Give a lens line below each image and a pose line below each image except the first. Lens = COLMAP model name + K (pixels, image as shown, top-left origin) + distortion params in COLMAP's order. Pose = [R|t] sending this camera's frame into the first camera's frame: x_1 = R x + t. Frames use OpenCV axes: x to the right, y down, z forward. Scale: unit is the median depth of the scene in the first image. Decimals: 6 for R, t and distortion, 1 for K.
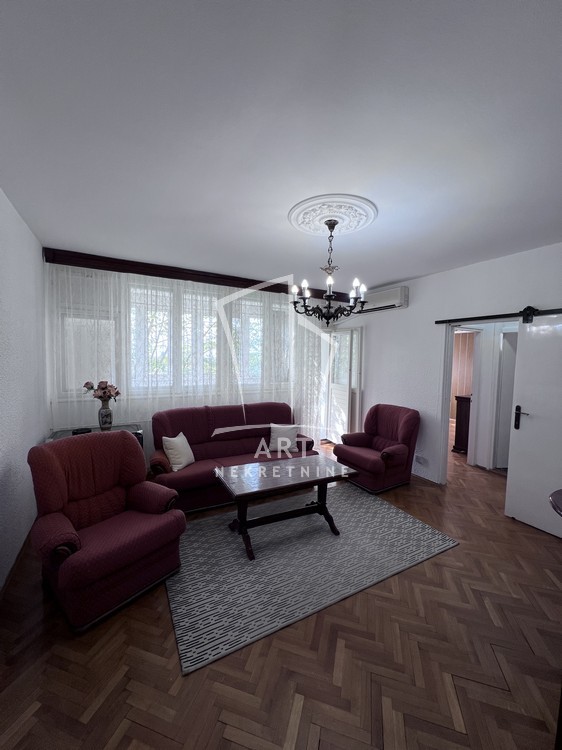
lens RADIAL K [[299.8, 0, 279.6], [0, 299.8, 374.5], [0, 0, 1]] dist [0.000552, 0.000147]
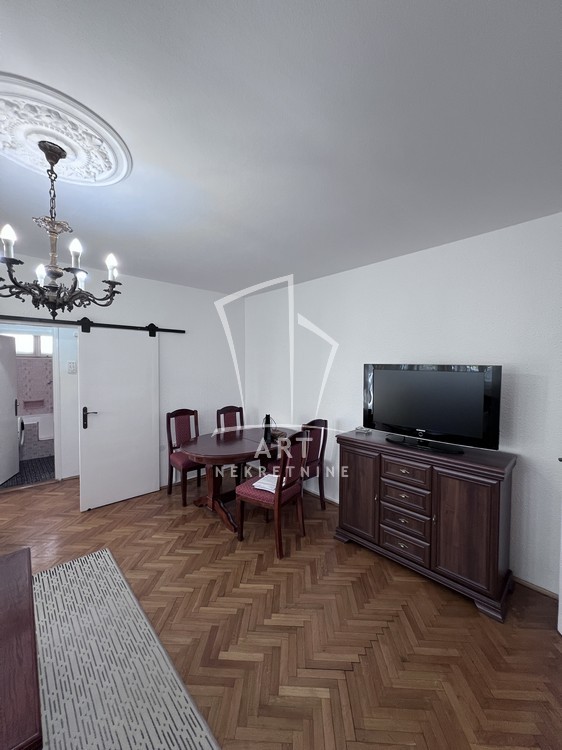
lens RADIAL K [[299.8, 0, 279.6], [0, 299.8, 374.5], [0, 0, 1]] dist [0.000552, 0.000147]
pose [[-0.243902, -0.056251, 0.968167, -0.552808], [0.045834, 0.996532, 0.069446, -0.074259], [-0.968716, 0.061313, -0.240478, 0.728680]]
